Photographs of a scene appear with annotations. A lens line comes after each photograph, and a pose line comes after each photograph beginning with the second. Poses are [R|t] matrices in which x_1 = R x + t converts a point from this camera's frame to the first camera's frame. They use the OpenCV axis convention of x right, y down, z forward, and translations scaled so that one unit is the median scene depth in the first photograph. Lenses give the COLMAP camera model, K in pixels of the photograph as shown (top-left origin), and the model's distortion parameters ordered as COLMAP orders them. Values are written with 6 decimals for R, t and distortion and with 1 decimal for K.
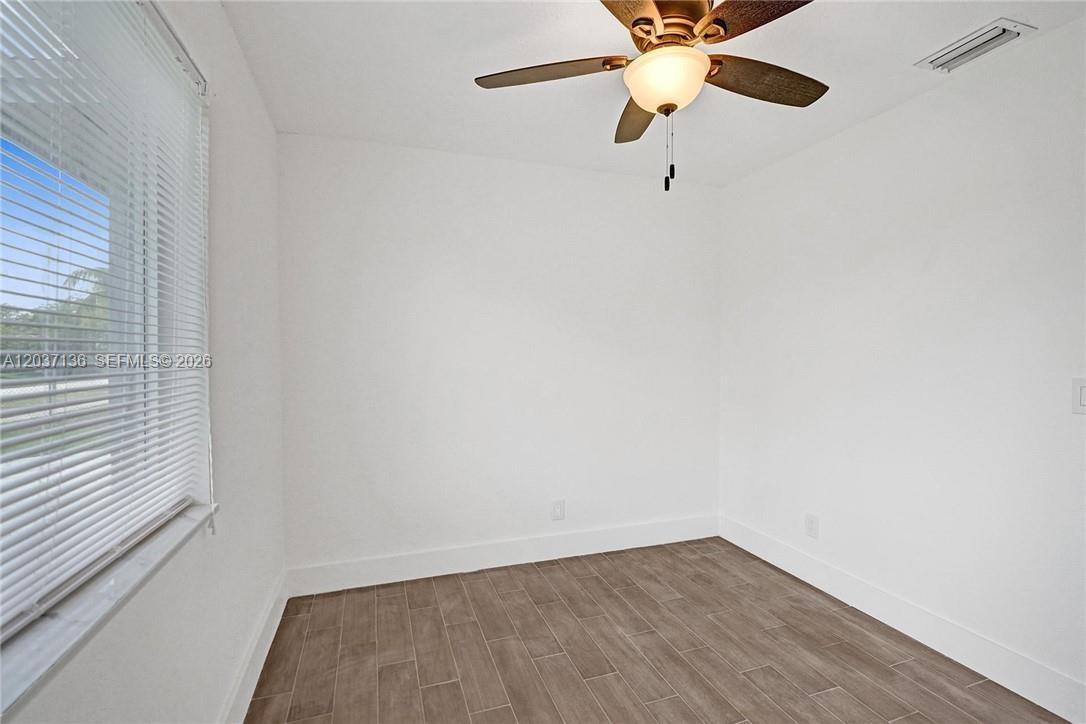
lens RADIAL K [[499.8, 0, 547.2], [0, 499.8, 357.0], [0, 0, 1]] dist [-0.000153, -0.000602]
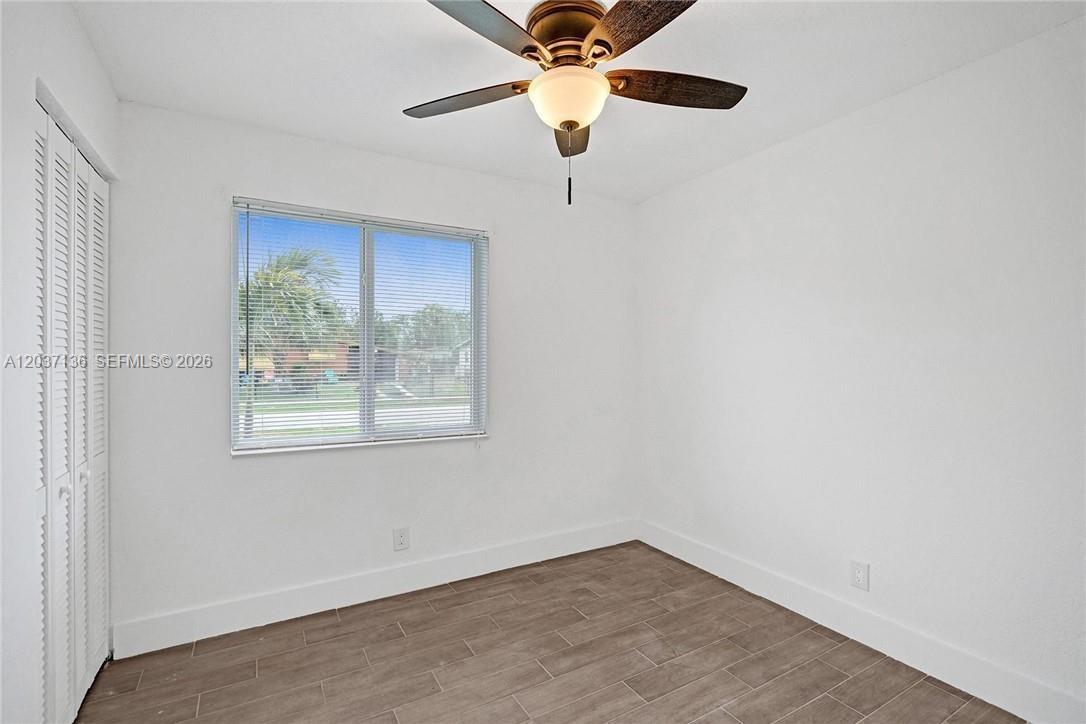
lens RADIAL K [[499.8, 0, 545.0], [0, 499.8, 362.0], [0, 0, 1]] dist [-0.000153, -0.000602]
pose [[0.186407, -0.000971, -0.982472, 0.859375], [-0.008049, 0.999964, -0.002515, -0.001997], [0.982440, 0.008377, 0.186393, 0.531621]]
